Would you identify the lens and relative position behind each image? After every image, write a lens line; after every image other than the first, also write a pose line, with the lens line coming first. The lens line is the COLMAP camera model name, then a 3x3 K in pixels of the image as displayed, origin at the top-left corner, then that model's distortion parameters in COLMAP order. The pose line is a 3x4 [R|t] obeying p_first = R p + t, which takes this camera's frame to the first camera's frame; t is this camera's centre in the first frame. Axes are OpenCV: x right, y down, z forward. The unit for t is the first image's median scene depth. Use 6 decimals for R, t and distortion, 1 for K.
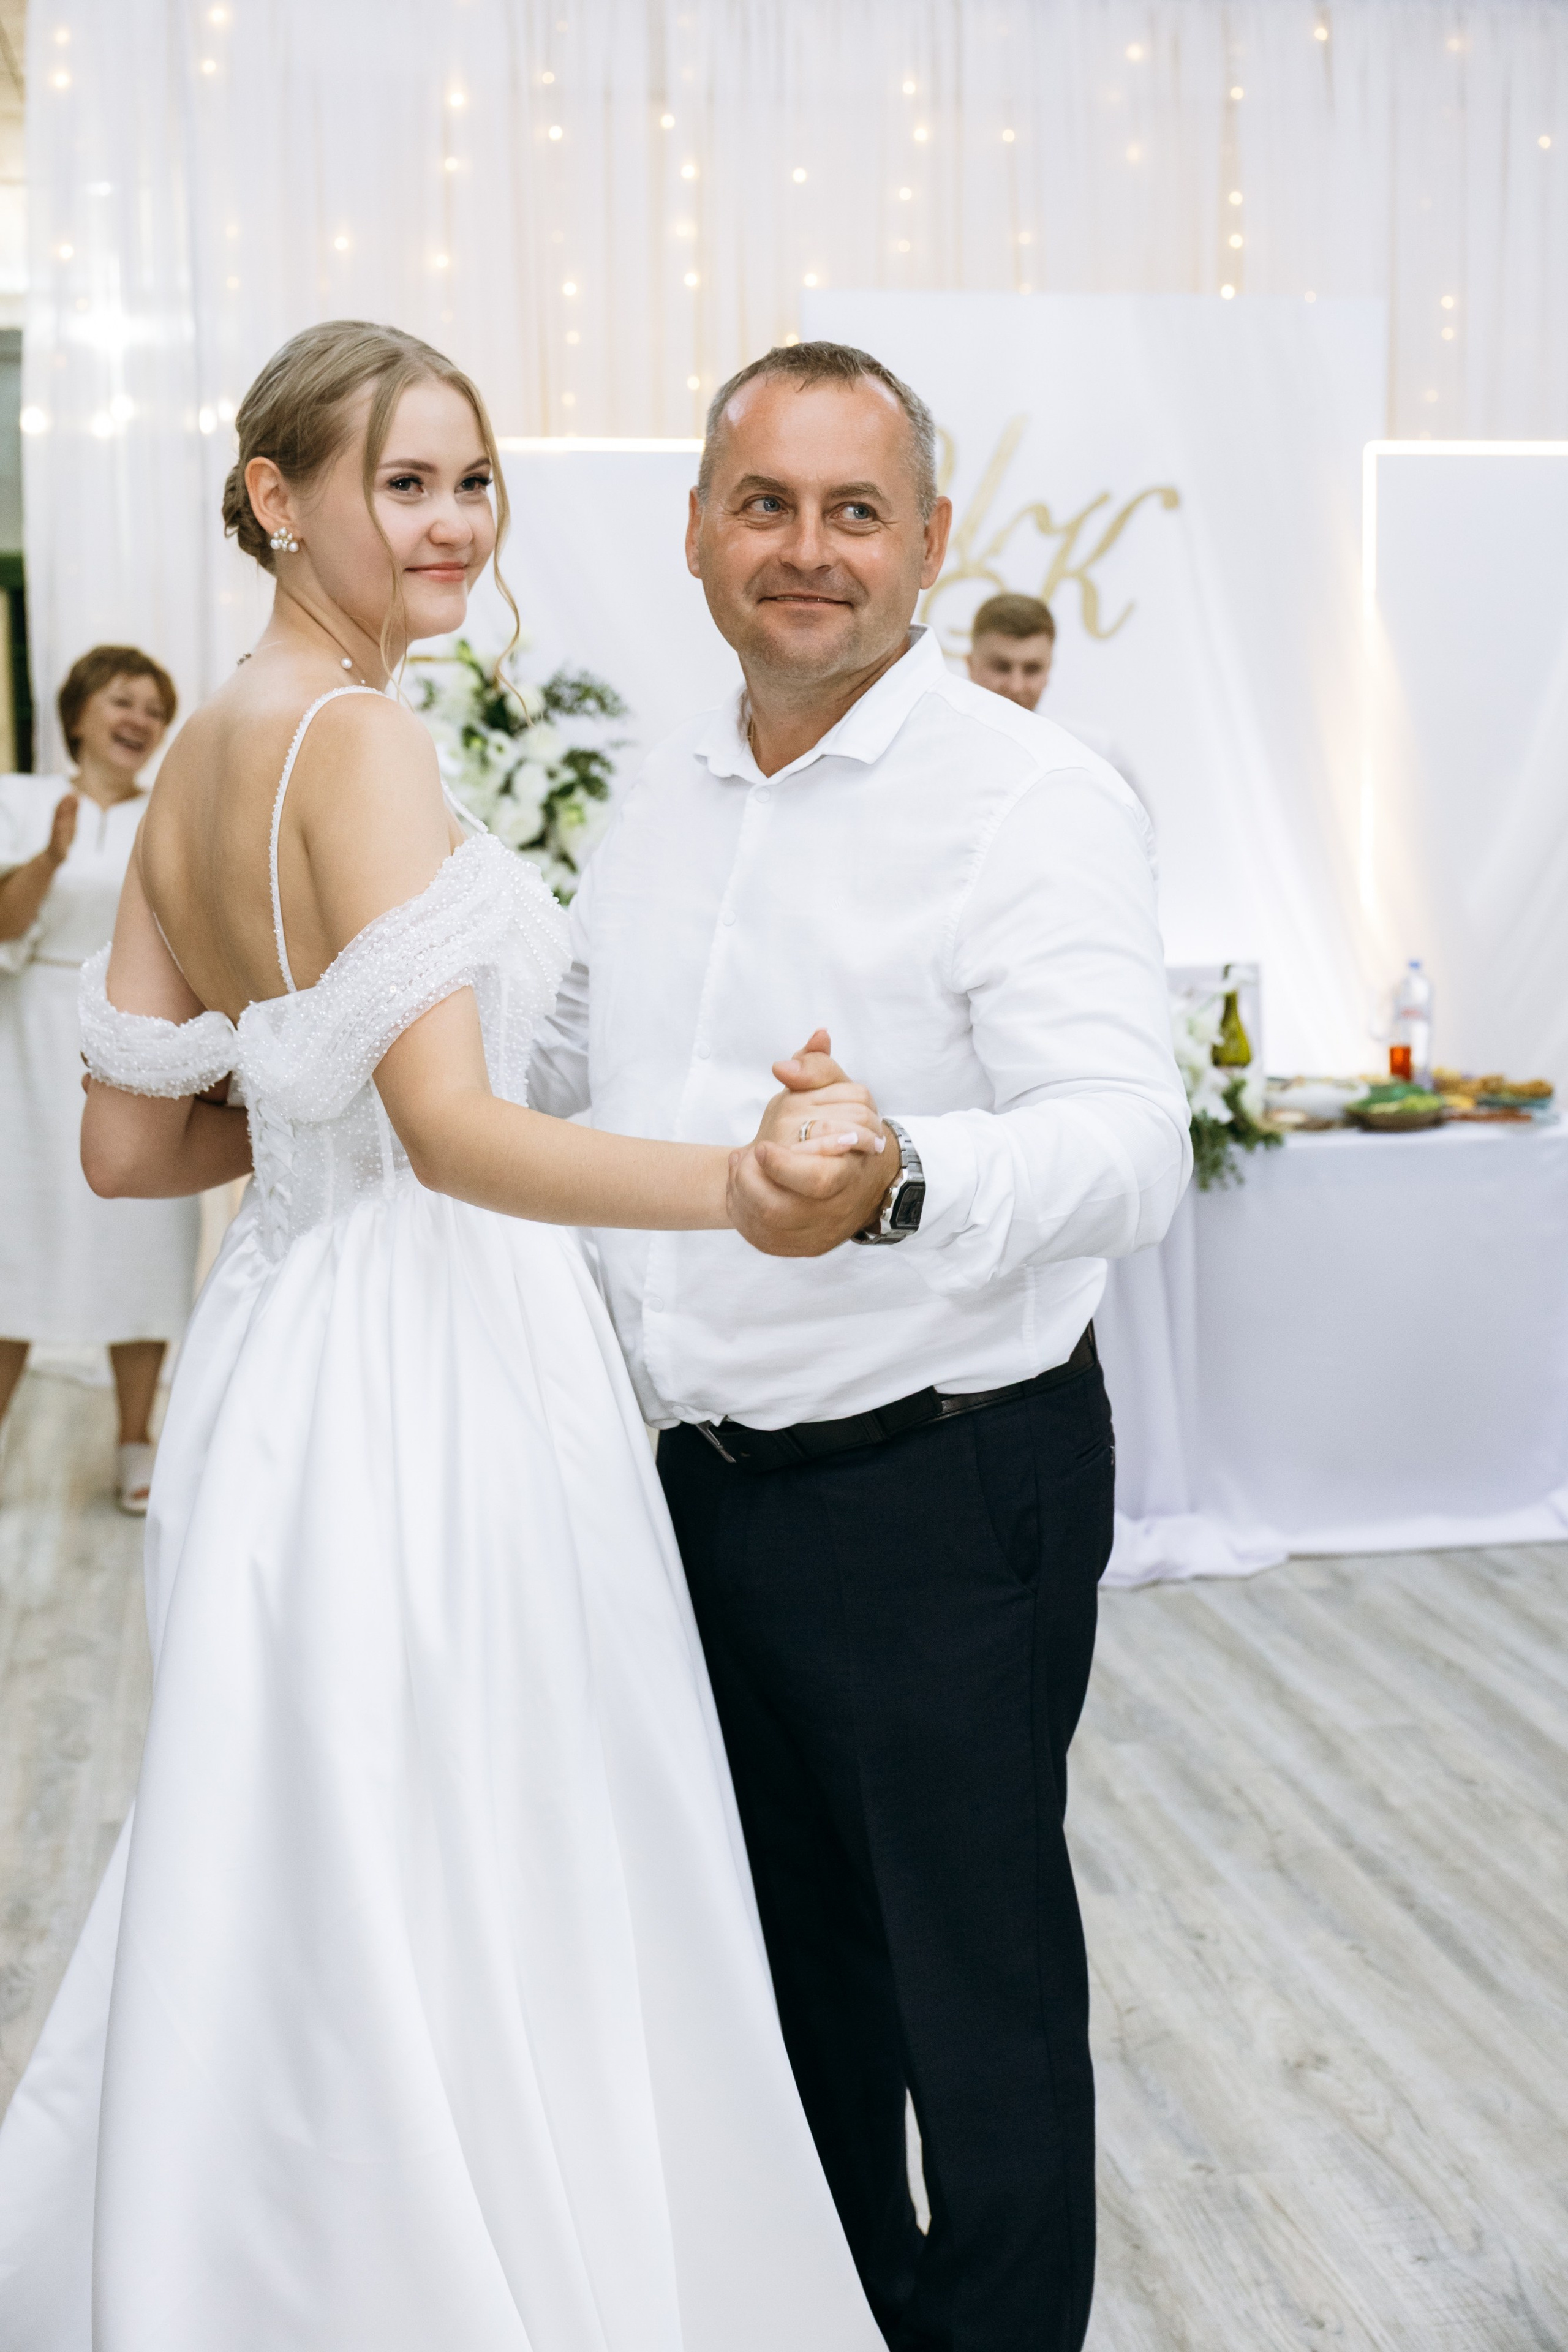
lens RADIAL K [[3014.2, 0, 774.0], [0, 3014.2, 1188.7], [0, 0, 1]] dist [-0.006059, 0.003166]
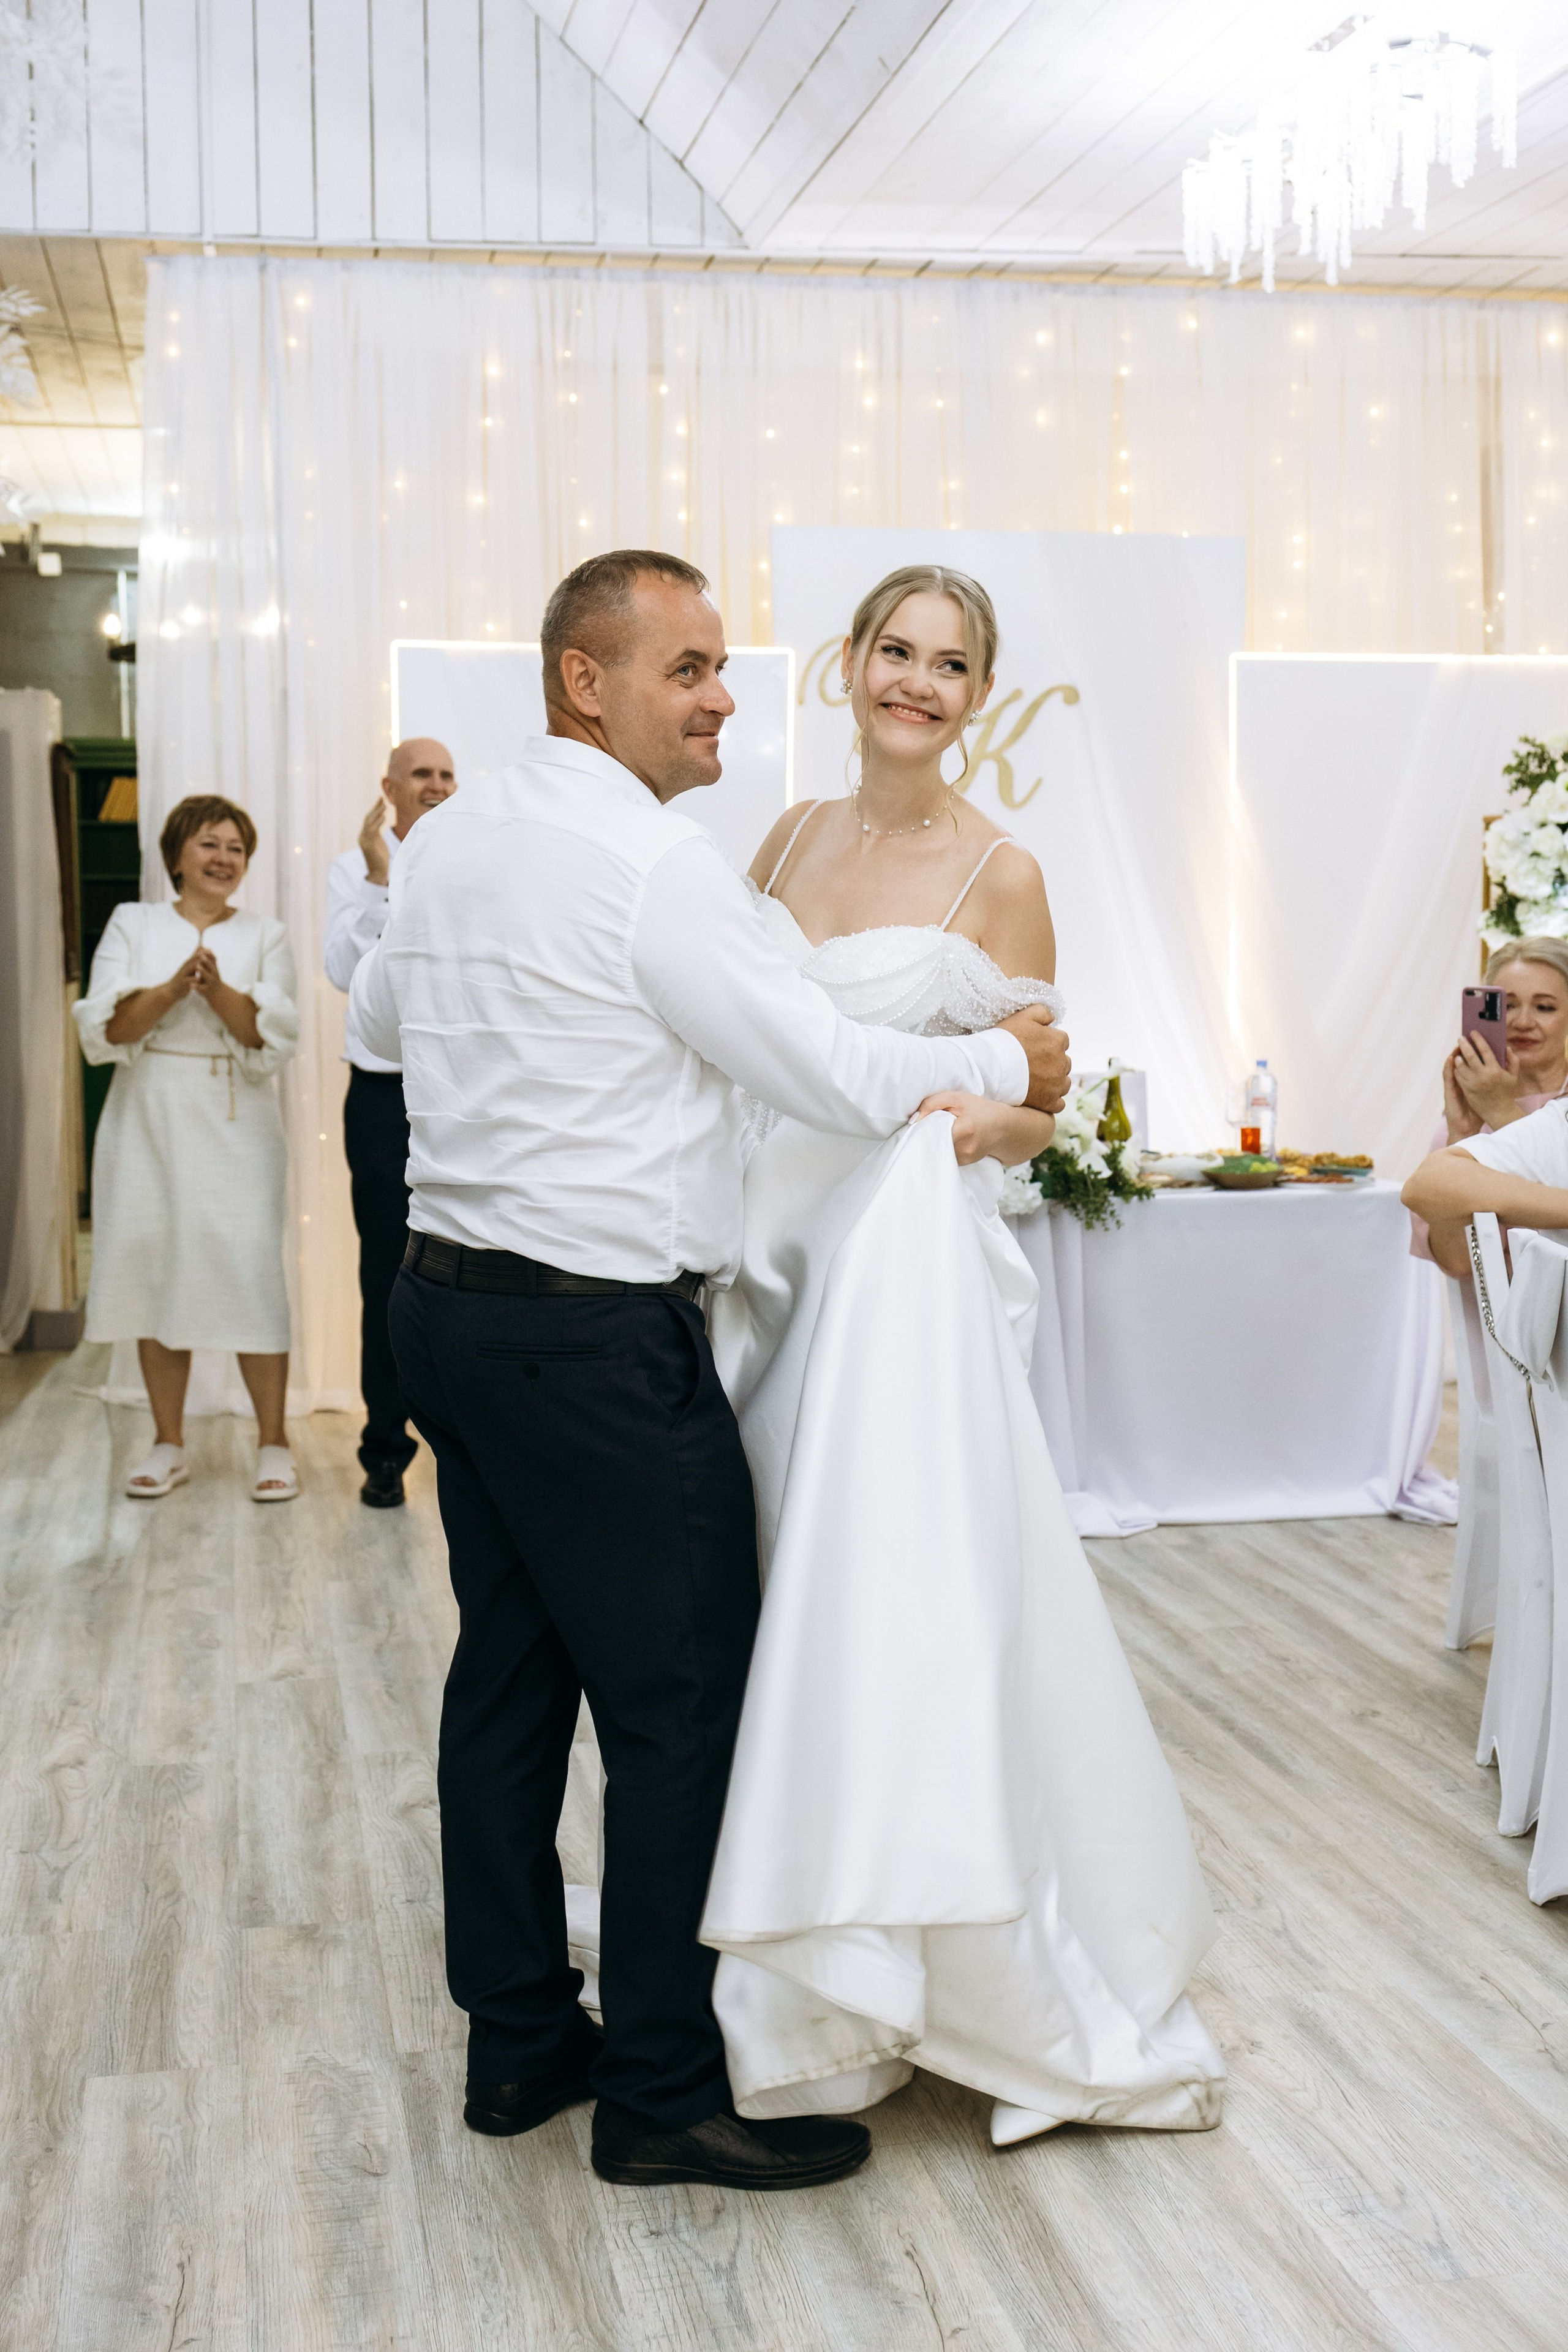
lens RADIAL K [[2823.3, 0, 798.5], [0, 2823.3, 1174.1], [0, 0, 1]] dist [0.012408, -0.070299]
pose [[0.999708, 0.004684, 0.023703, -0.007665], [-0.003258, 0.998202, -0.059851, 0.045828], [-0.023941, 0.059757, 0.997926, -0.175344]]
